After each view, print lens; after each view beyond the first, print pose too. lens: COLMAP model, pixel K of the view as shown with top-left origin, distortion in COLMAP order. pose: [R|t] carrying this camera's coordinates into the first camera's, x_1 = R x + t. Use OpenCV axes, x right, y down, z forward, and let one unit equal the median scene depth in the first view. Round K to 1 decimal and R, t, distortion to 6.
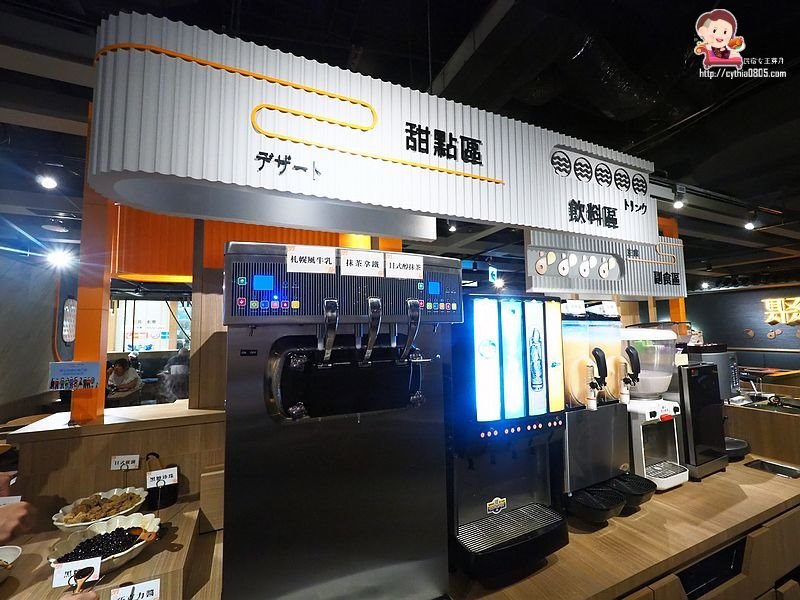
lens RADIAL K [[337.5, 0, 400.0], [0, 337.5, 300.0], [0, 0, 1]] dist [-0.026229, 0.007407]
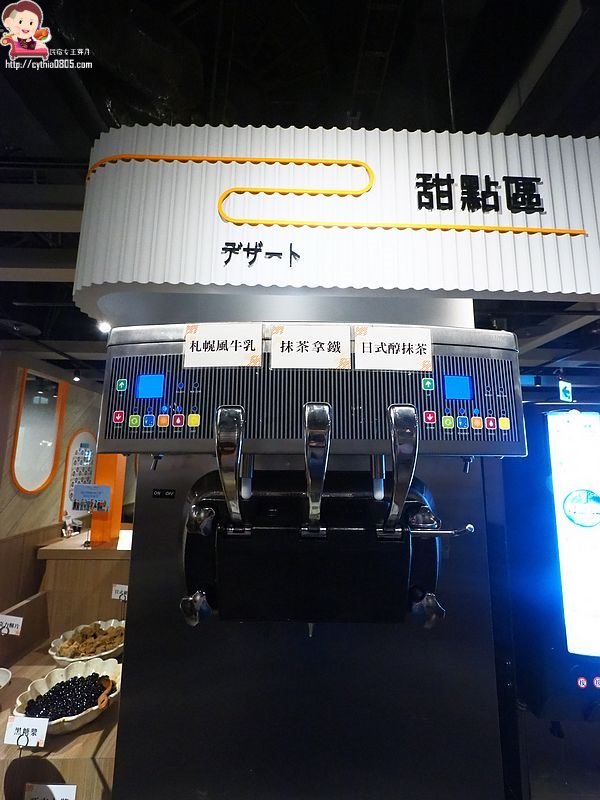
lens RADIAL K [[337.5, 0, 302.6], [0, 337.5, 404.1], [0, 0, 1]] dist [-0.026229, 0.007407]
pose [[0.922065, -0.037248, -0.385238, 0.056948], [0.010265, 0.997362, -0.071865, 0.017306], [0.386898, 0.062310, 0.920015, 0.310532]]
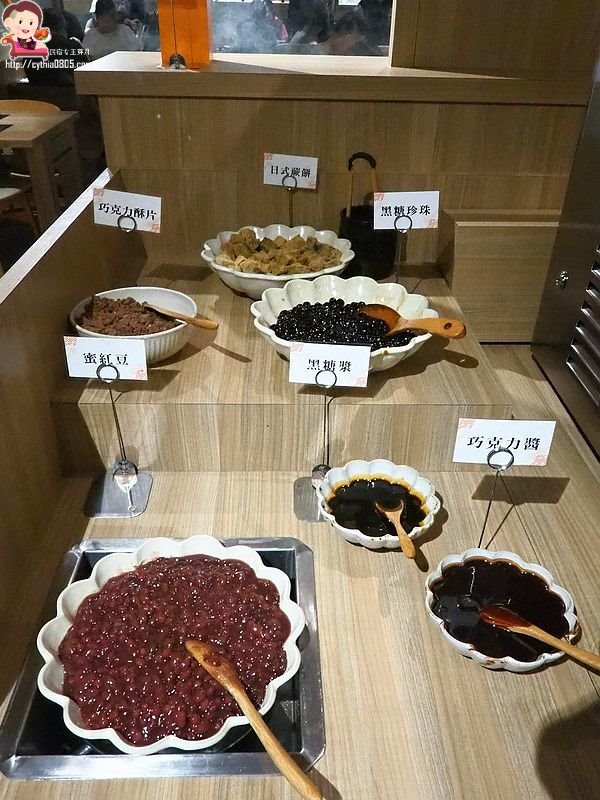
lens RADIAL K [[660.0, 0, 300.0], [0, 660.0, 400.0], [0, 0, 1]] dist [0.071870, 0.000713]
pose [[0.922972, 0.234183, -0.305419, -0.537791], [-0.005681, 0.801774, 0.597600, 0.228777], [0.384825, -0.549833, 0.741346, 0.193851]]
